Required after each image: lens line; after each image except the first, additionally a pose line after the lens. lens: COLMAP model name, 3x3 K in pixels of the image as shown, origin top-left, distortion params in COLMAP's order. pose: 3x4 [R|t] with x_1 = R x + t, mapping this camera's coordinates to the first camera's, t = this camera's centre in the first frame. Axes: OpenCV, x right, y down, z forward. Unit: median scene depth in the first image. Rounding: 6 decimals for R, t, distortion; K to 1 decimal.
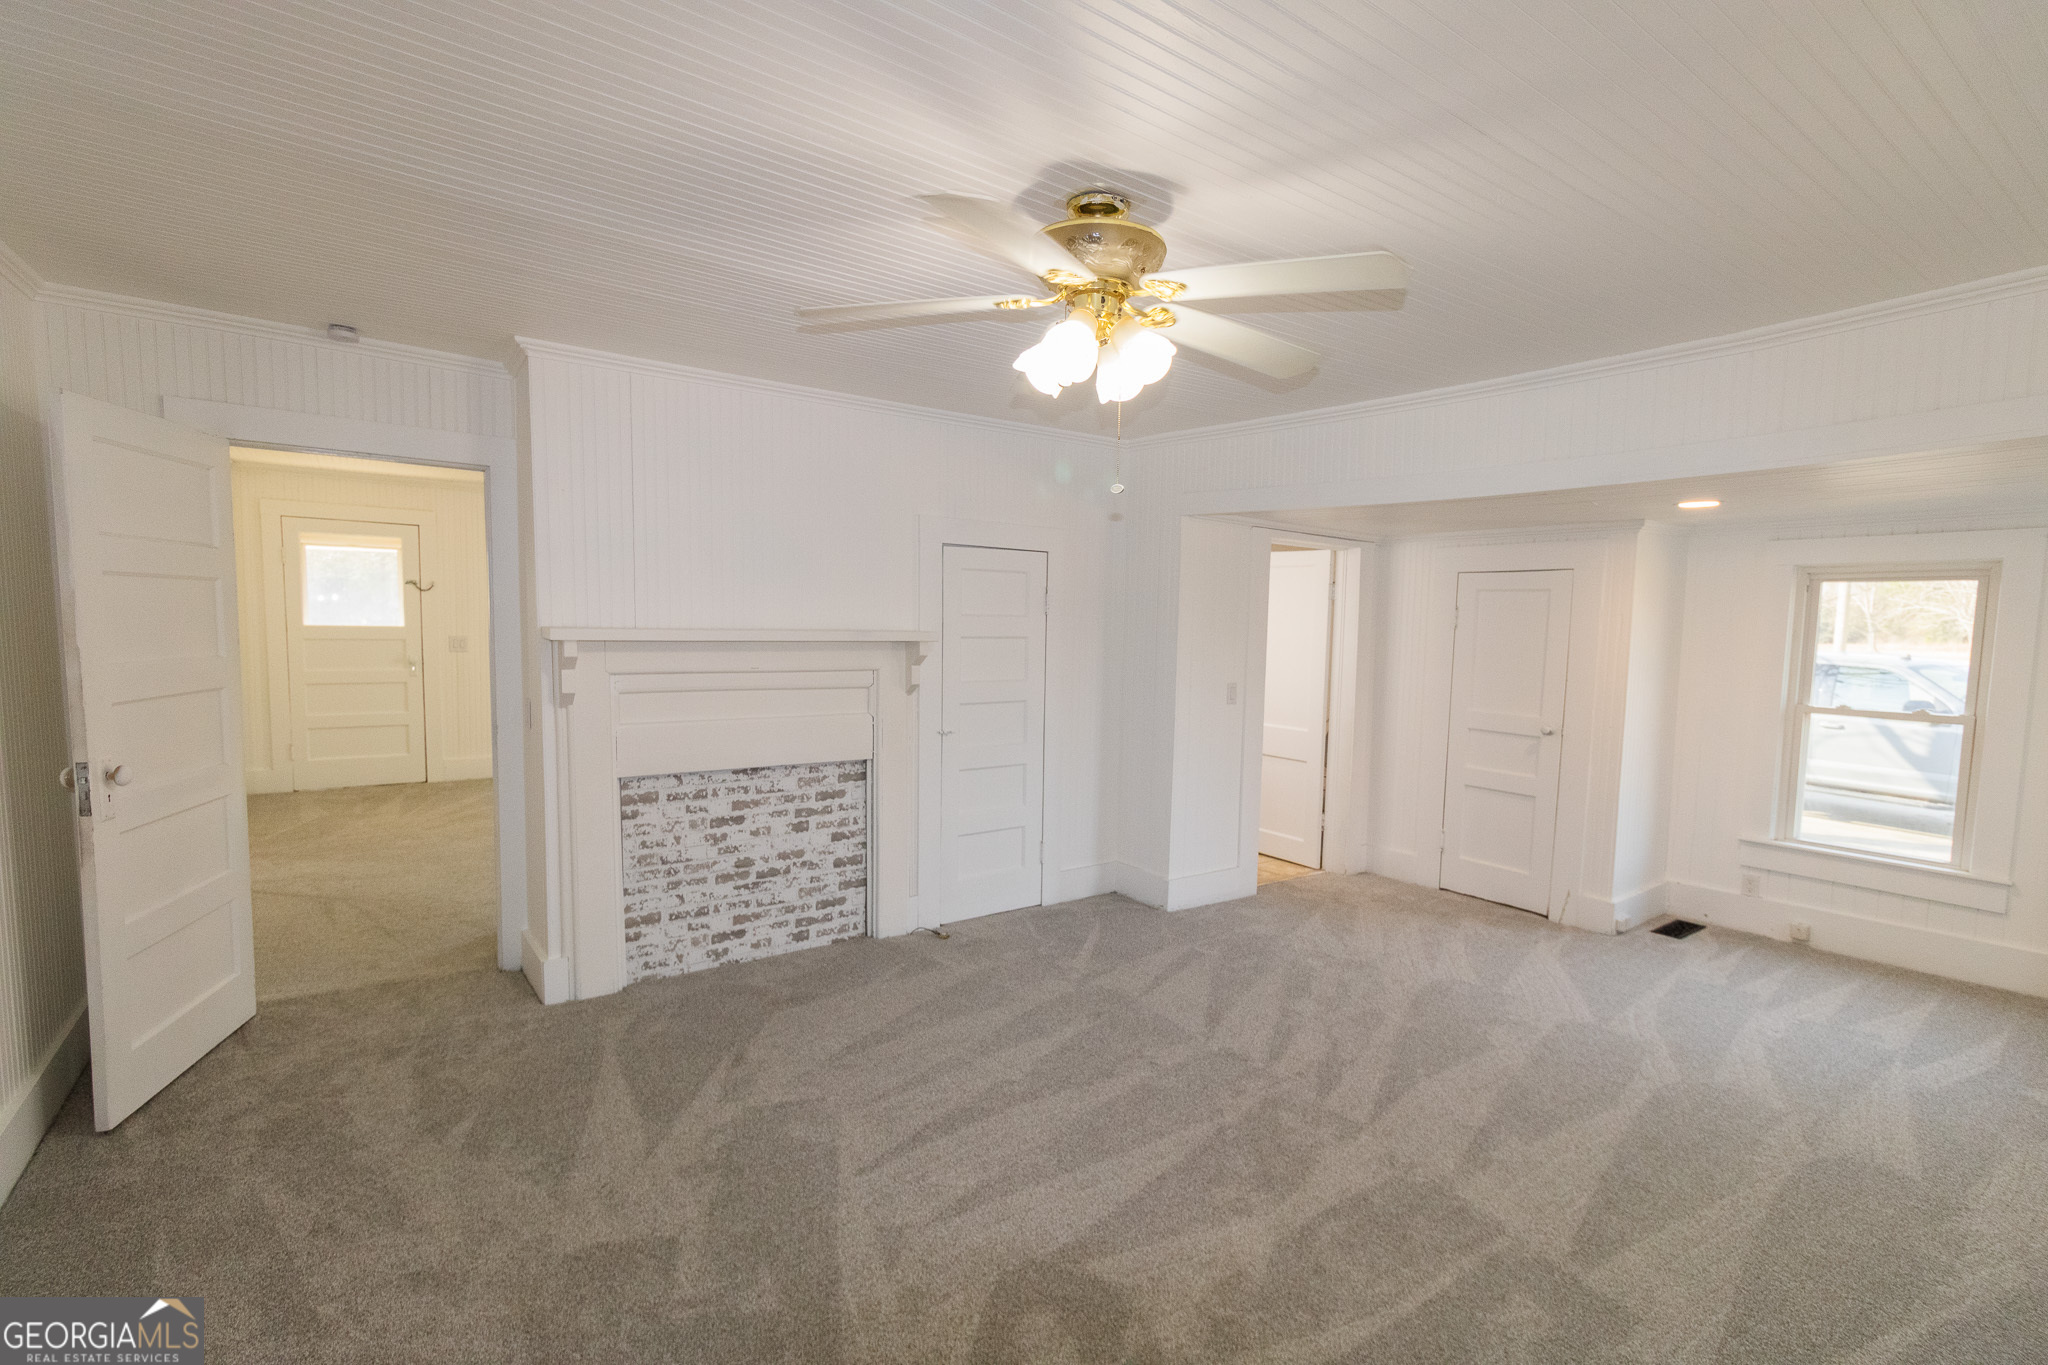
lens RADIAL K [[952.1, 0, 1030.5], [0, 952.1, 694.5], [0, 0, 1]] dist [-0.001611, -0.000575]
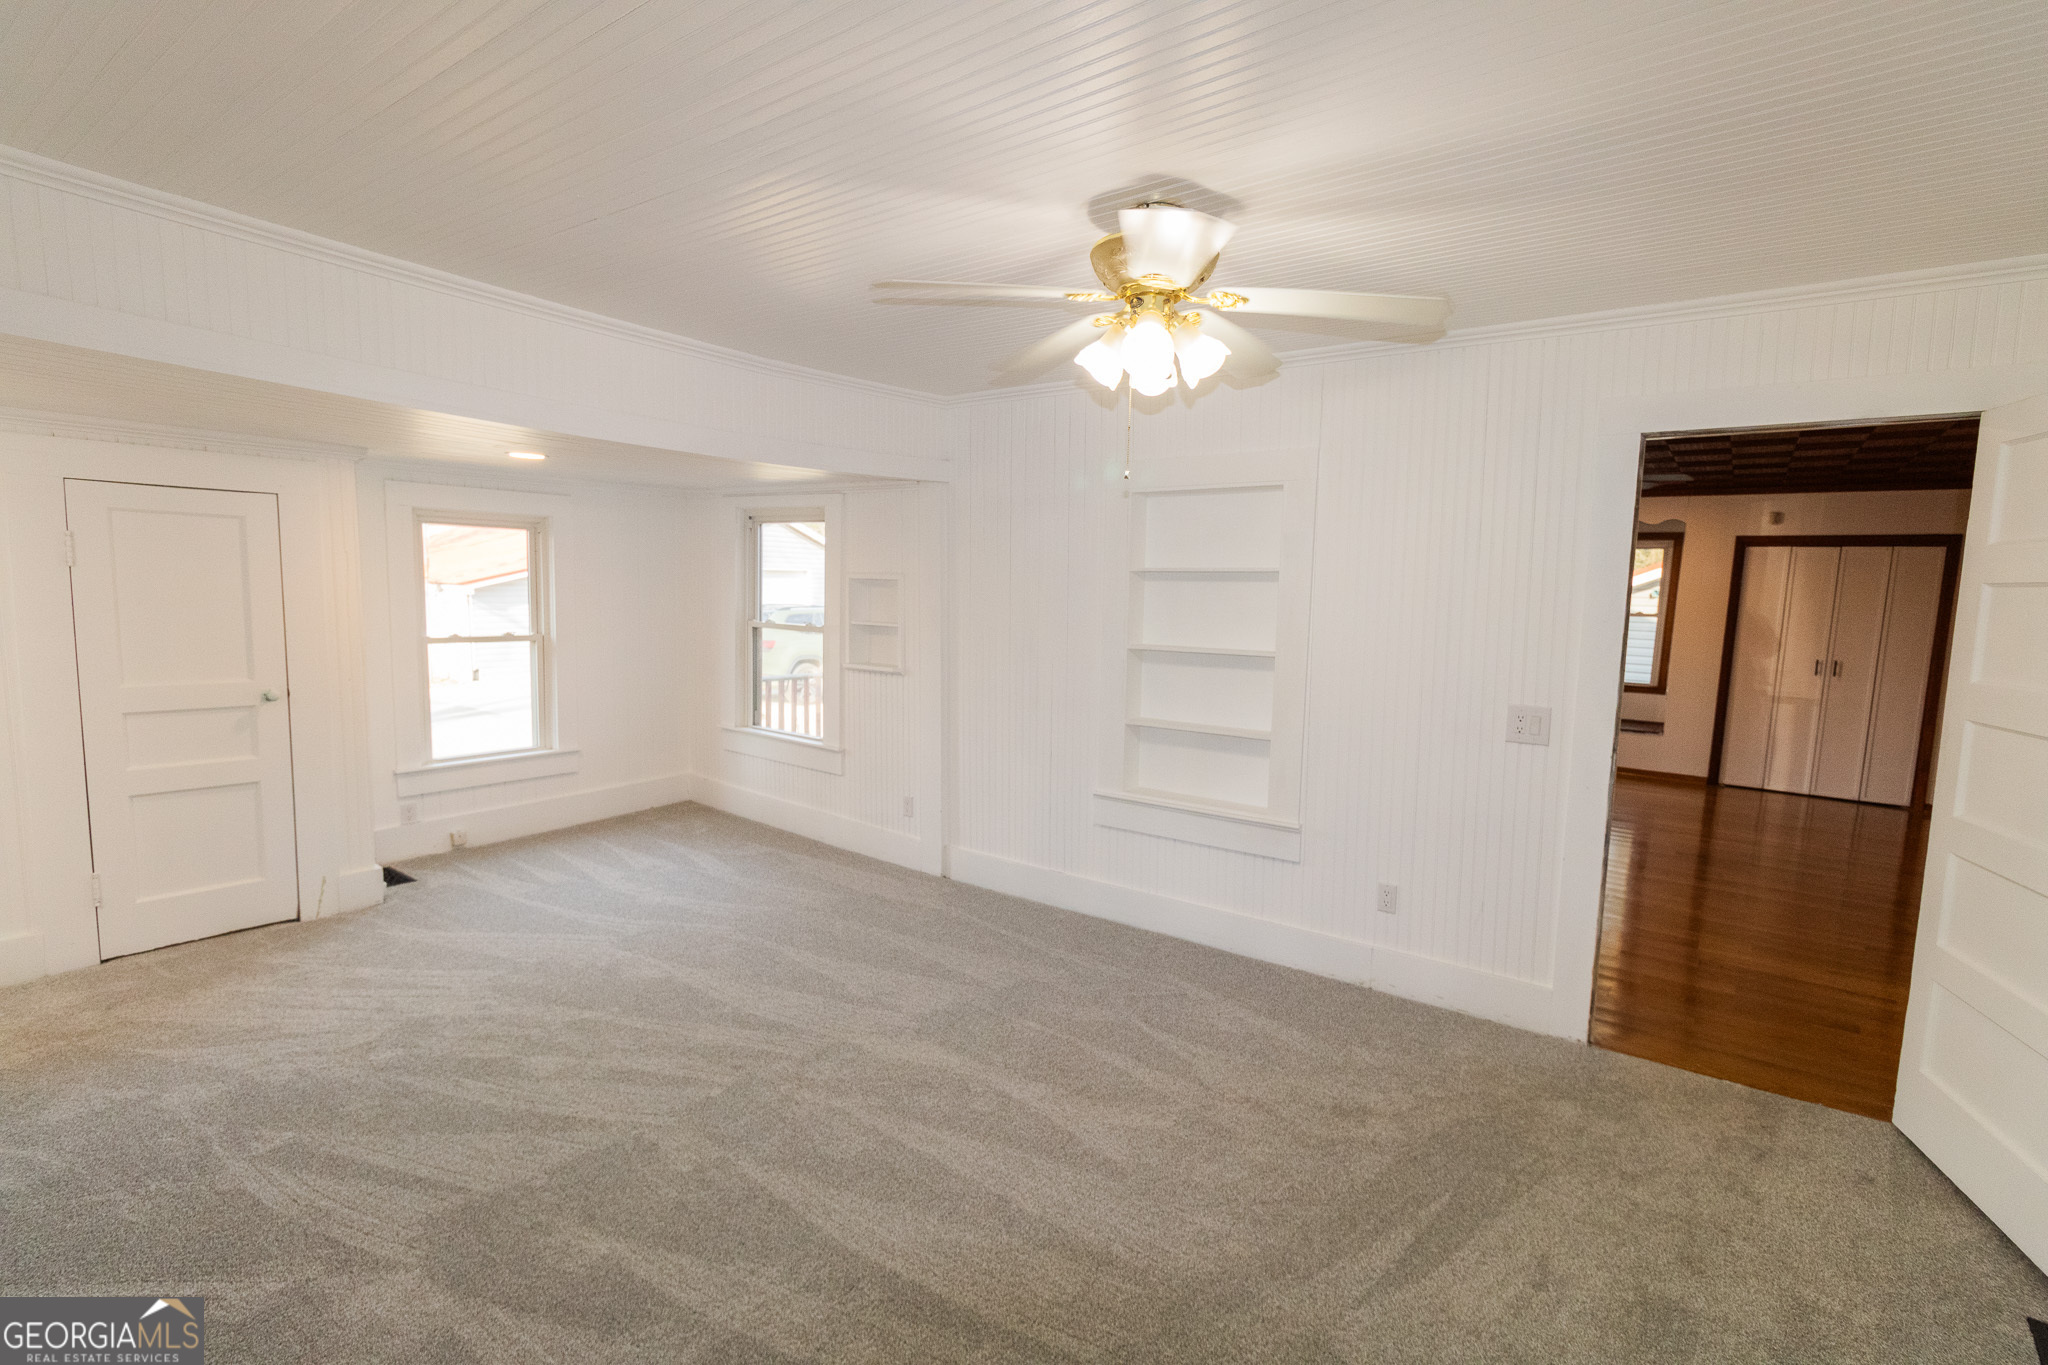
lens RADIAL K [[965.4, 0, 1031.0], [0, 965.4, 688.5], [0, 0, 1]] dist [0.004457, 0.000566]
pose [[-0.321083, -0.126913, 0.938509, -0.497778], [0.041235, 0.988167, 0.147735, -0.071982], [-0.946153, 0.086135, -0.312050, 0.766585]]
